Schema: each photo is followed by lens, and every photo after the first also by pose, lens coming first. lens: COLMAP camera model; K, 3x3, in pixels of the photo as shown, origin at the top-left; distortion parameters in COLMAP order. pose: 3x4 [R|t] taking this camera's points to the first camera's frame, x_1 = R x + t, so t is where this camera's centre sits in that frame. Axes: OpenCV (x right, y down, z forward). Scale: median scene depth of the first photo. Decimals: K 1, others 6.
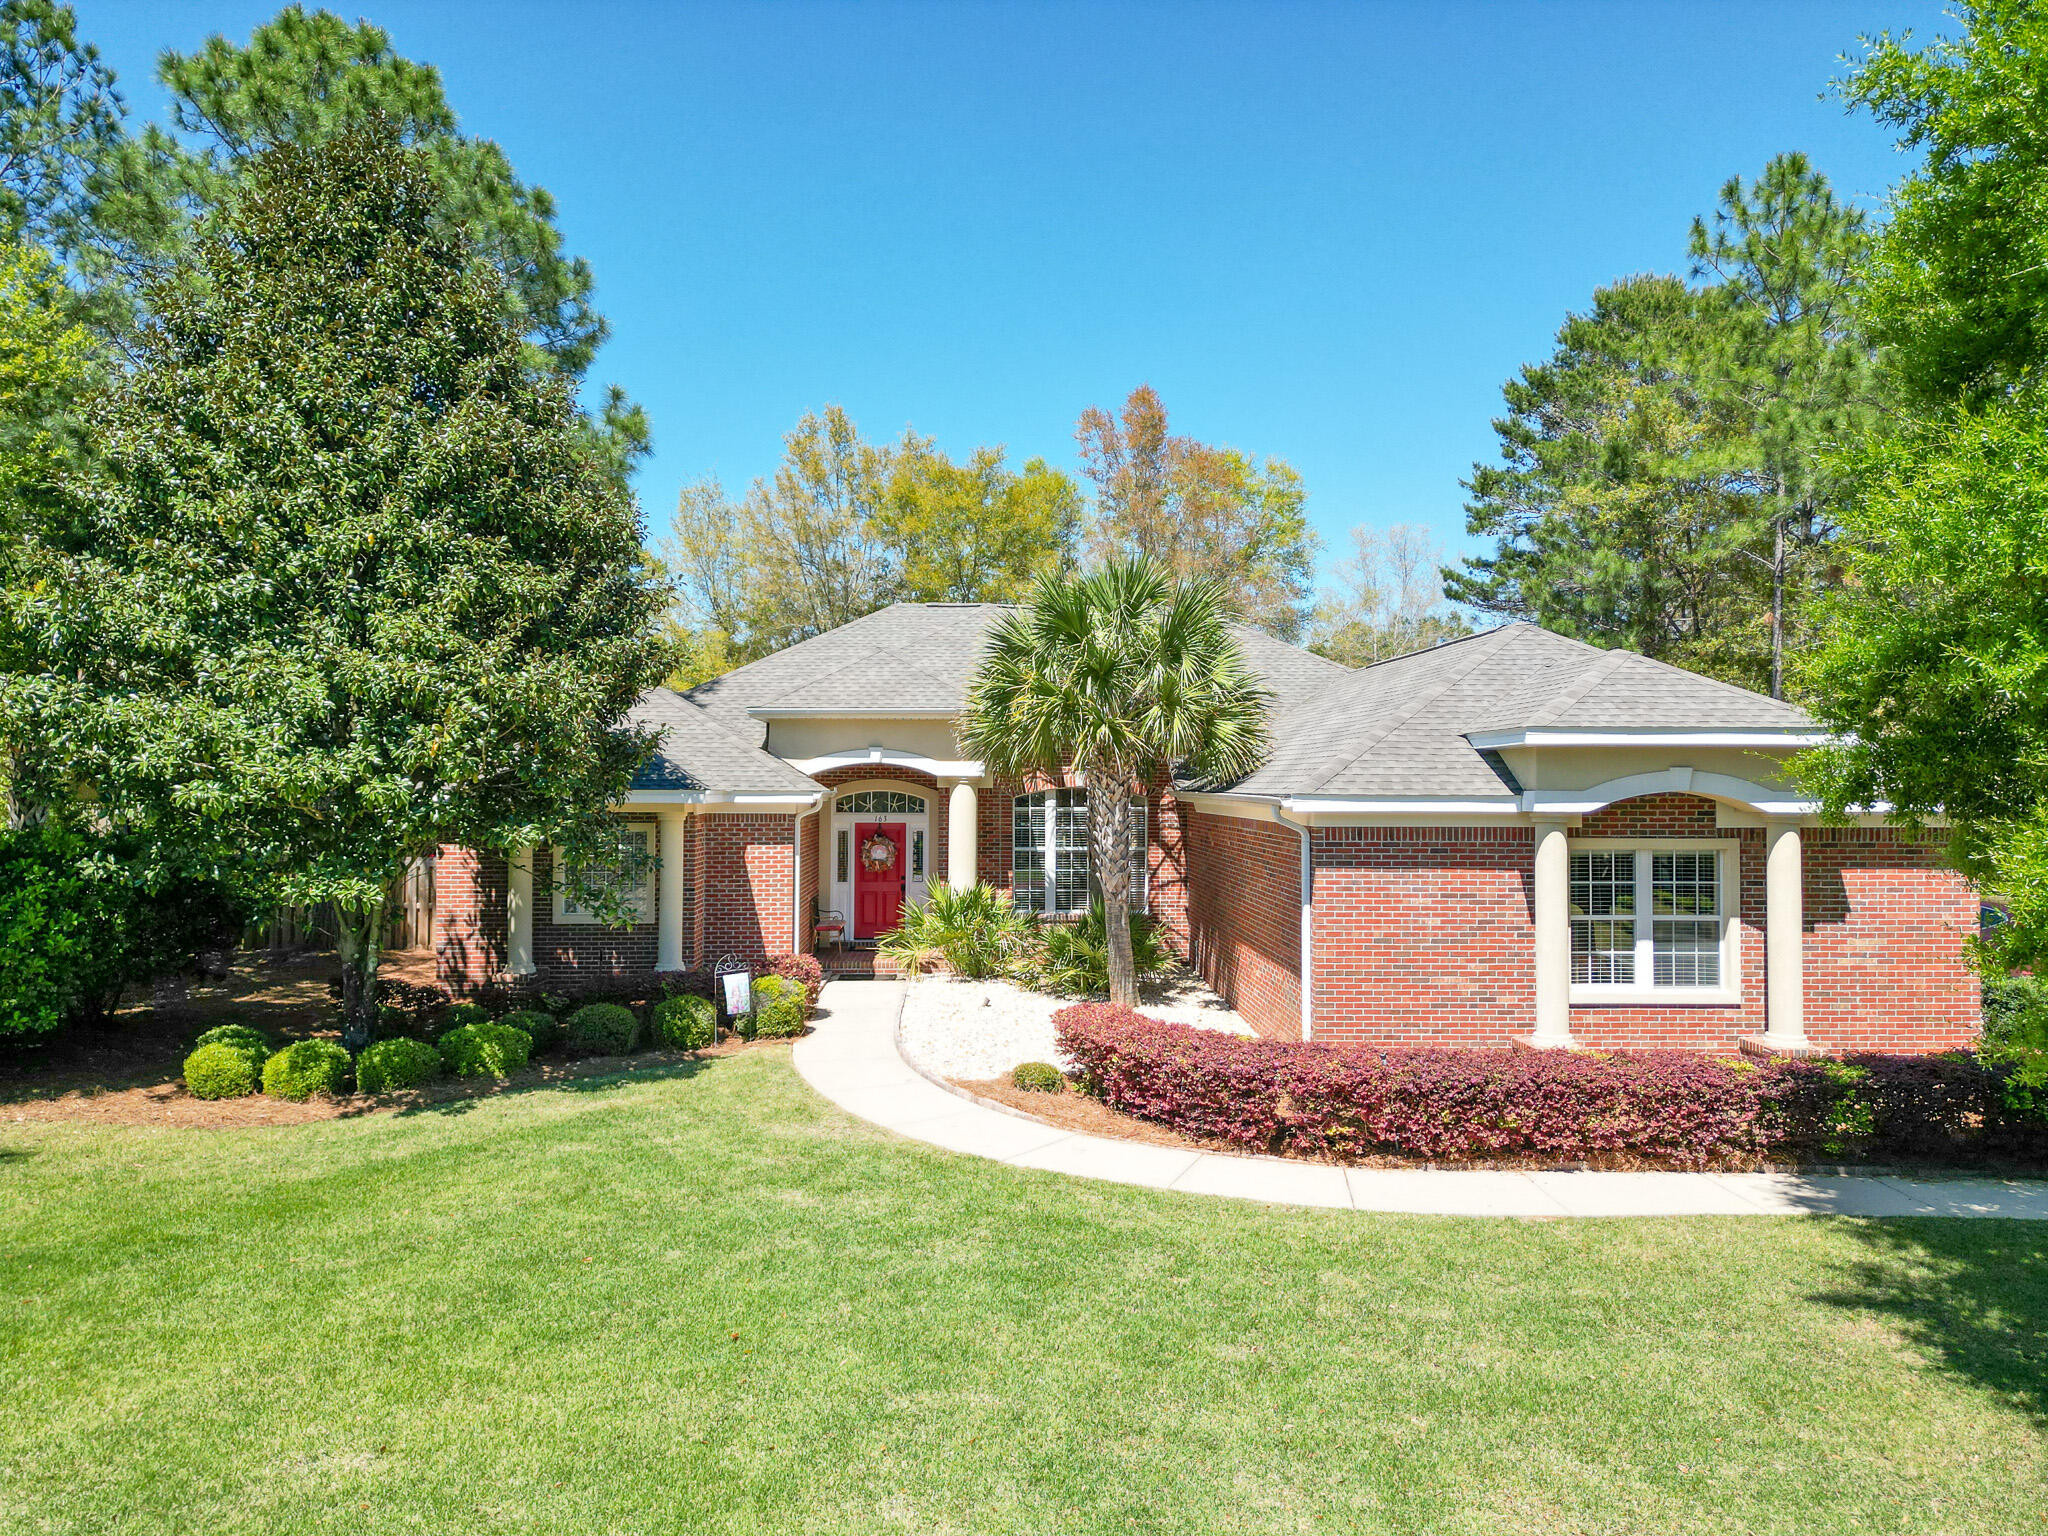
lens RADIAL K [[1415.1, 0, 1024.0], [0, 1415.1, 768.0], [0, 0, 1]] dist [0.084182, -0.080336]
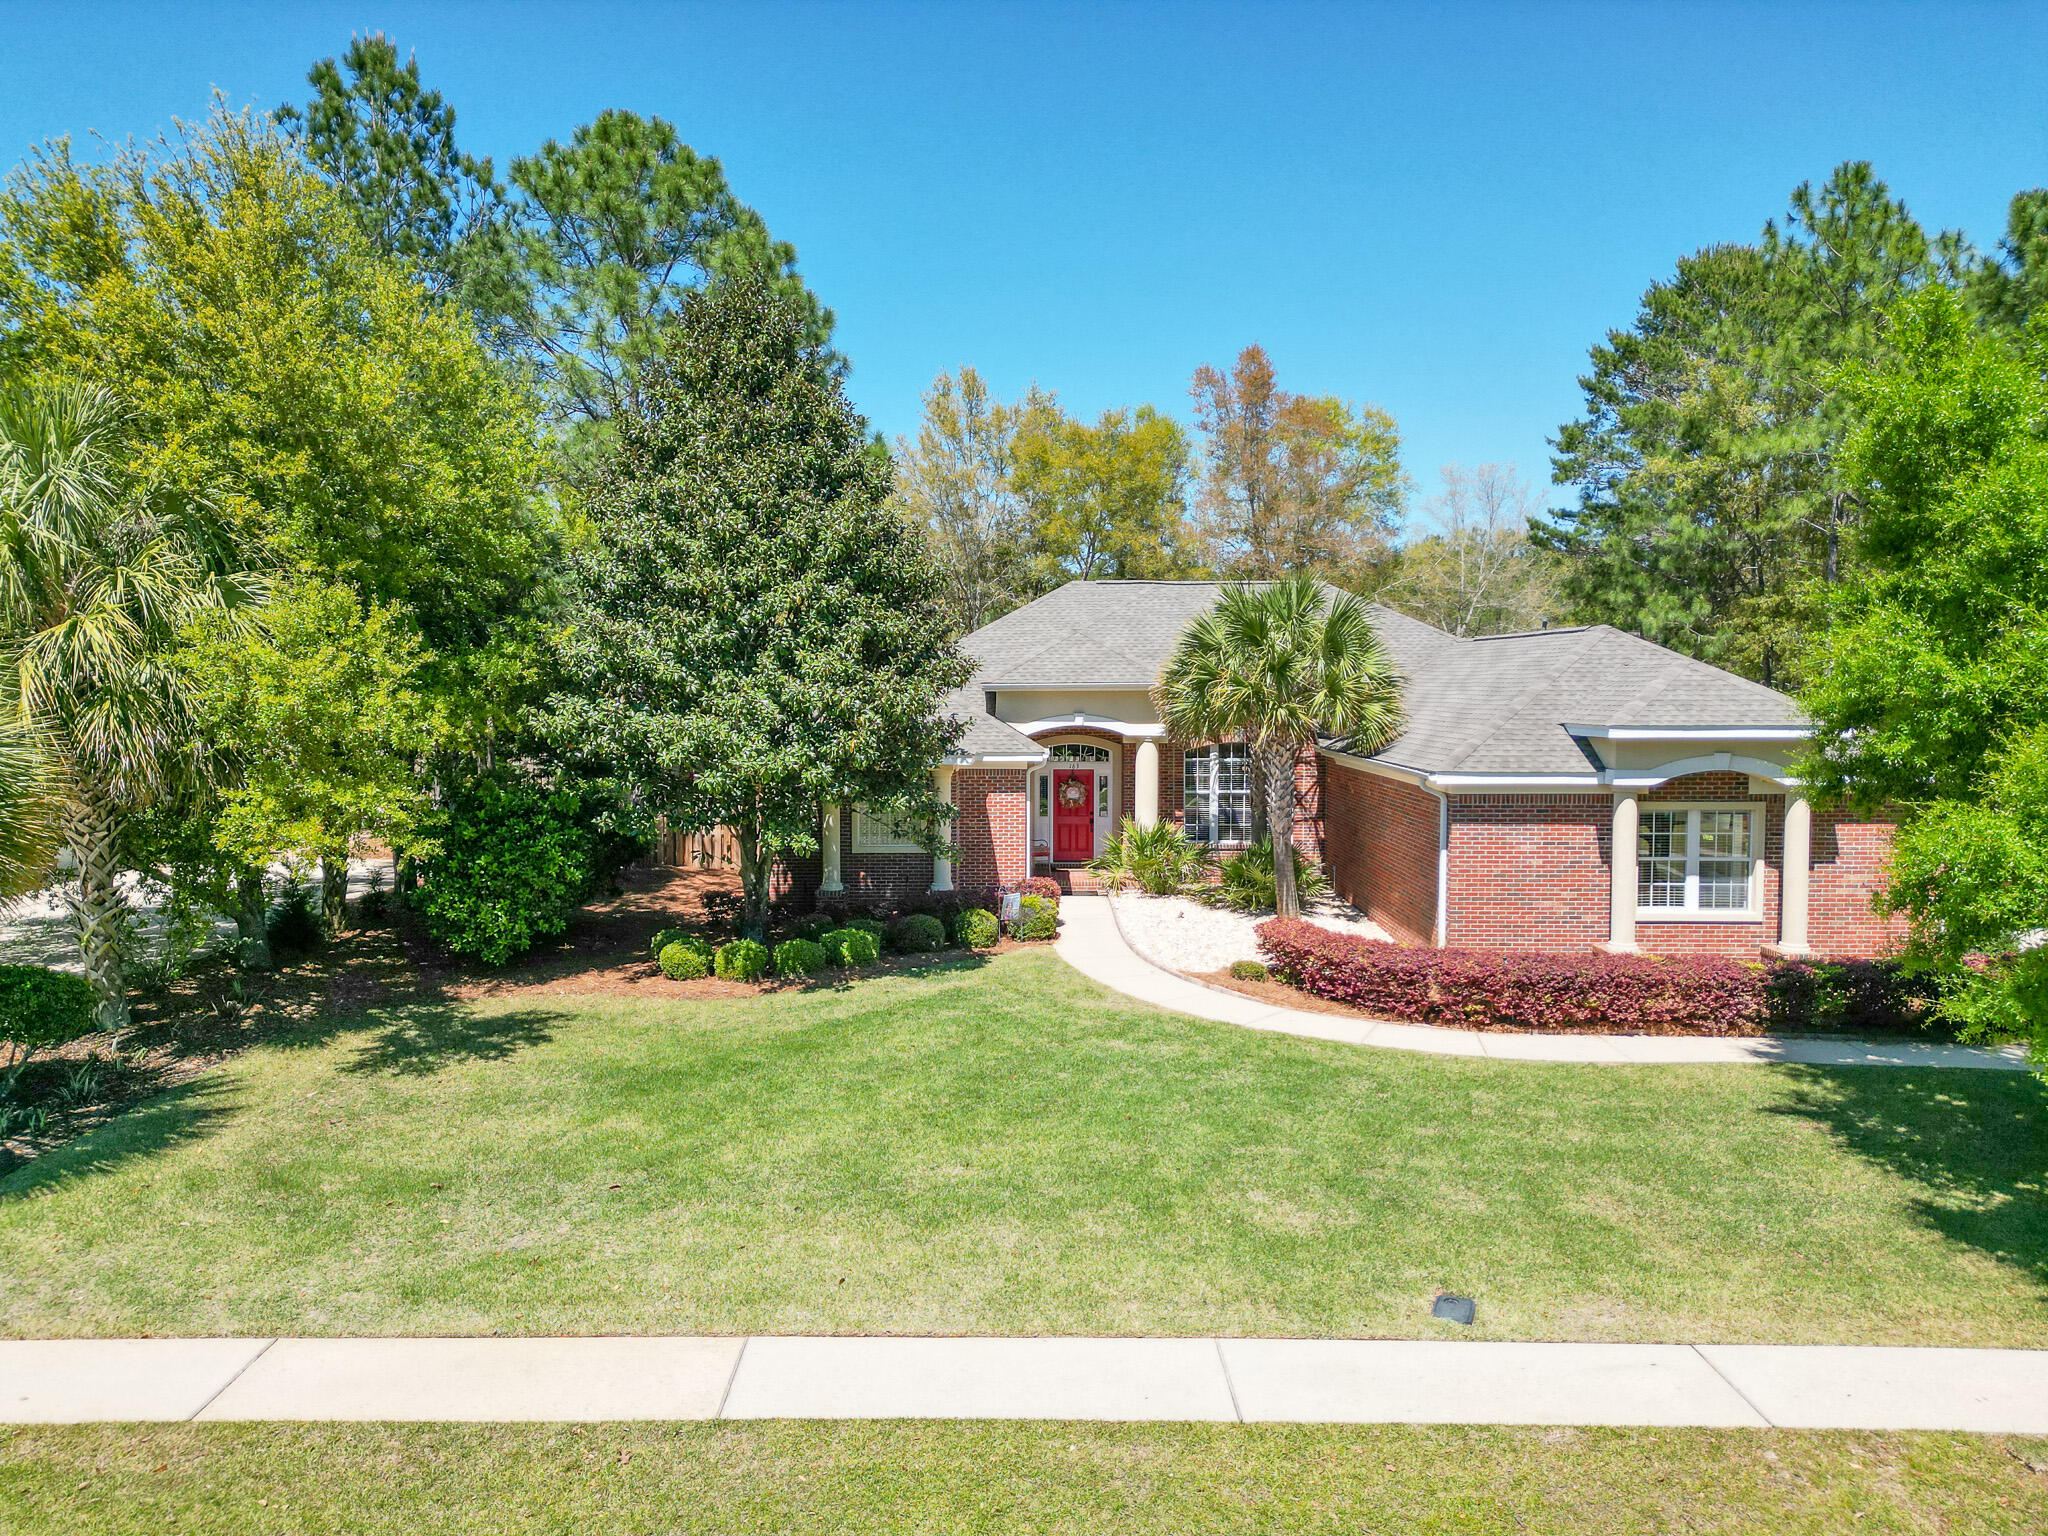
lens RADIAL K [[1415.1, 0, 1024.0], [0, 1415.1, 768.0], [0, 0, 1]] dist [0.084182, -0.080336]
pose [[0.999087, -0.000448, -0.042722, -0.154330], [0.003489, 0.997461, 0.071130, -0.085631], [0.042582, -0.071214, 0.996552, -0.406000]]
